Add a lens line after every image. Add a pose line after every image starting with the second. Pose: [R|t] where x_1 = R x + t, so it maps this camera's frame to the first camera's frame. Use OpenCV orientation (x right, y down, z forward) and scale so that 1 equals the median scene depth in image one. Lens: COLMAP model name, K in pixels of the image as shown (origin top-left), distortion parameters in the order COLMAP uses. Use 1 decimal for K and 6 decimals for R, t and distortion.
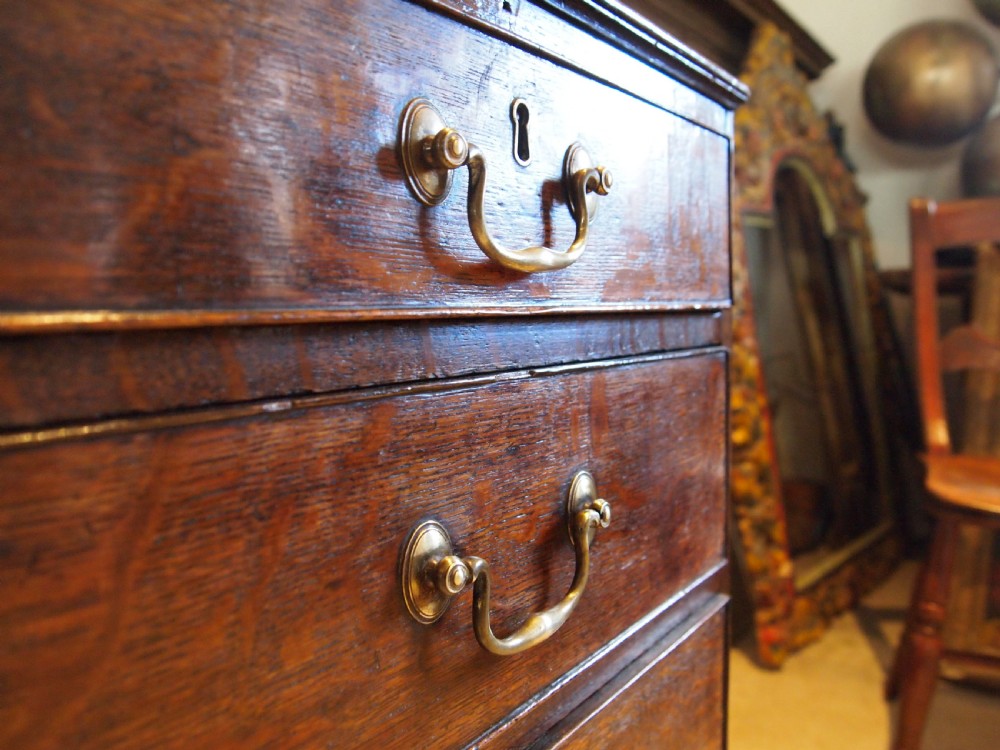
lens RADIAL K [[799.6, 0, 503.8], [0, 799.6, 377.2], [0, 0, 1]] dist [-0.042222, 0.000867]
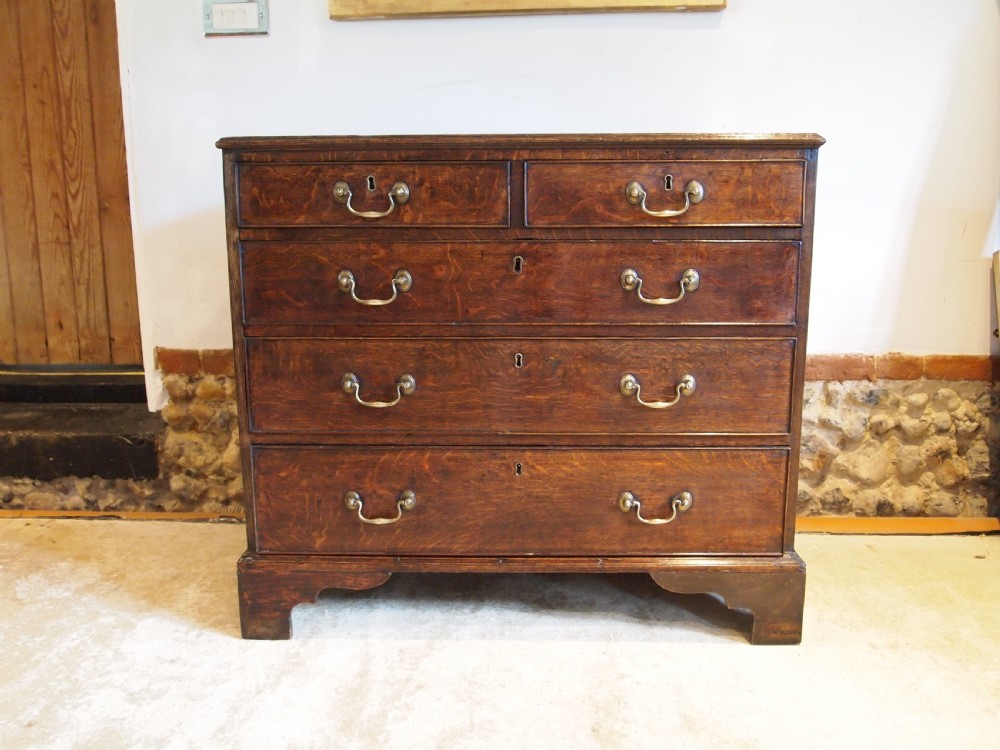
lens RADIAL K [[799.6, 0, 503.8], [0, 799.6, 377.2], [0, 0, 1]] dist [-0.042222, 0.000867]
pose [[0.557716, 0.168615, -0.812725, 2.768582], [-0.082356, 0.985559, 0.147957, 0.135579], [0.825936, -0.015586, 0.563548, -1.868141]]
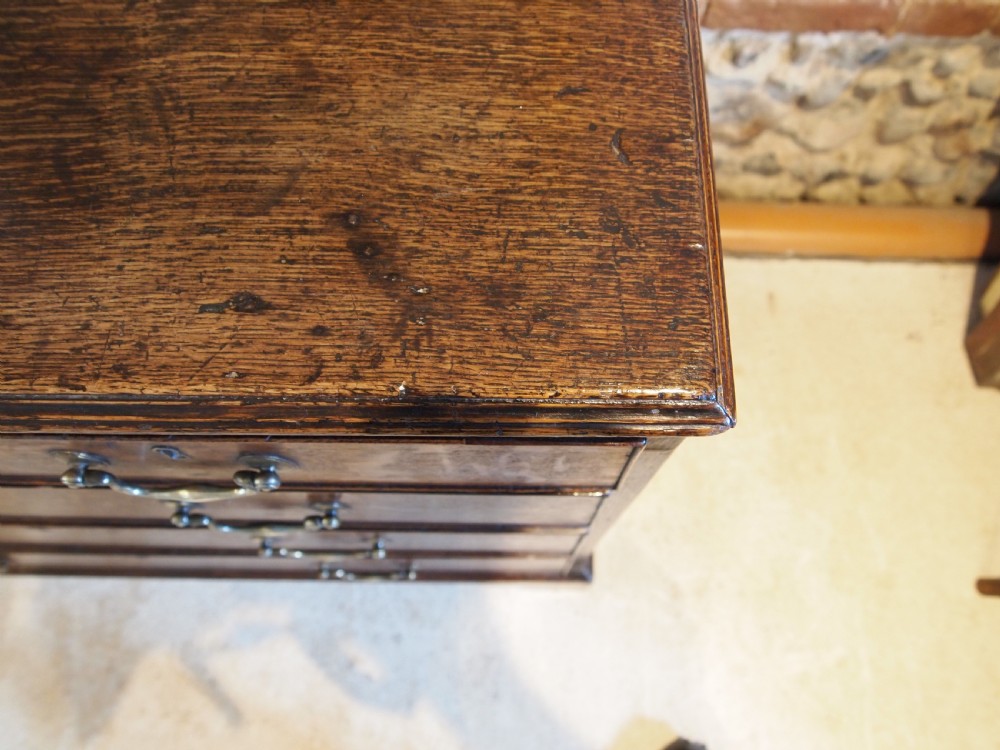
lens RADIAL K [[799.6, 0, 503.8], [0, 799.6, 377.2], [0, 0, 1]] dist [-0.042222, 0.000867]
pose [[0.577505, 0.777301, -0.249581, 0.488519], [-0.069229, 0.351241, 0.933722, -1.420563], [0.813446, -0.521951, 0.256655, 1.003489]]
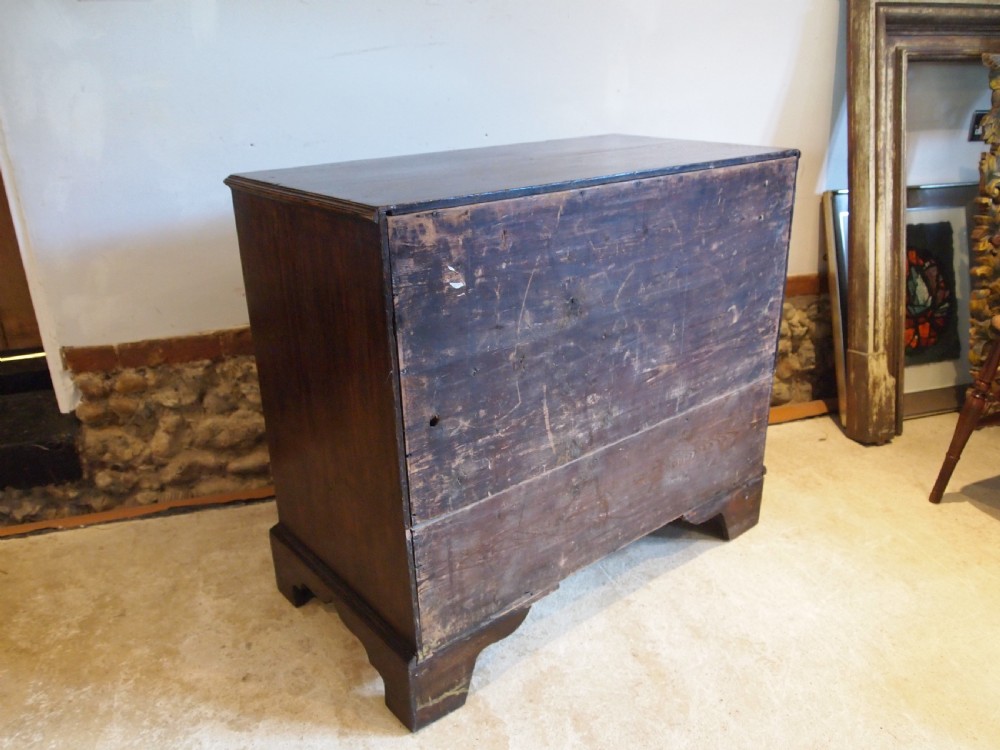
lens RADIAL K [[799.6, 0, 503.8], [0, 799.6, 377.2], [0, 0, 1]] dist [-0.042222, 0.000867]
pose [[0.800782, 0.230727, -0.552733, 1.967565], [-0.052672, 0.946379, 0.318737, -0.708045], [0.596636, -0.226125, 0.769996, -3.108941]]
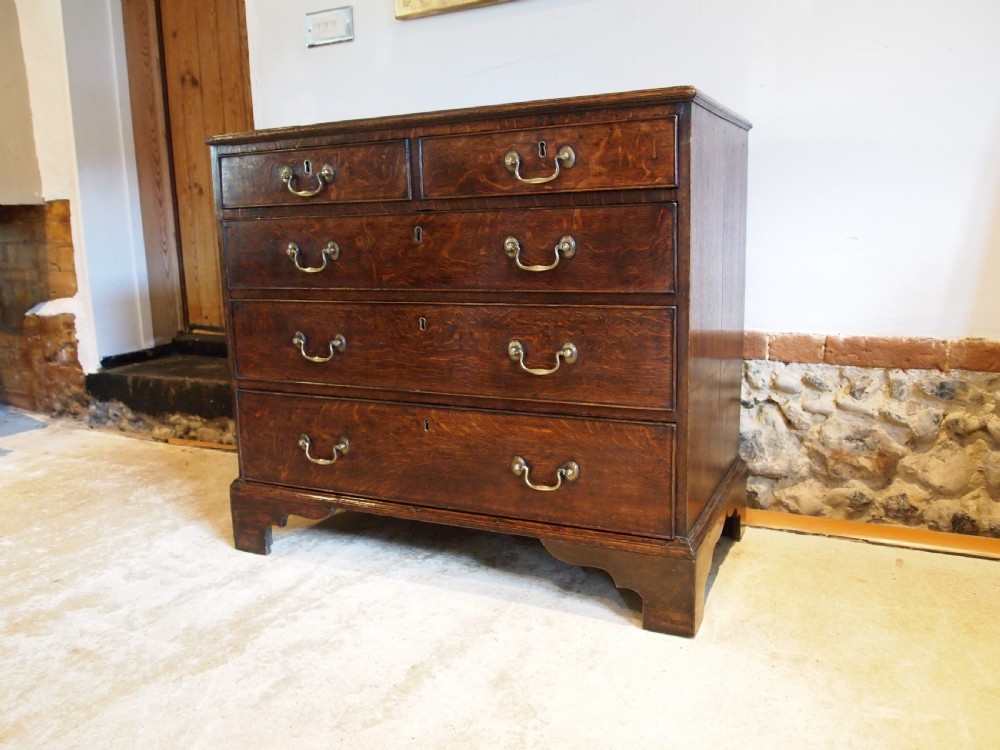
lens RADIAL K [[799.6, 0, 503.8], [0, 799.6, 377.2], [0, 0, 1]] dist [-0.042222, 0.000867]
pose [[0.173528, 0.201811, -0.963930, 3.803697], [-0.062130, 0.979072, 0.193797, 0.059927], [0.982867, 0.026260, 0.182435, 0.049554]]
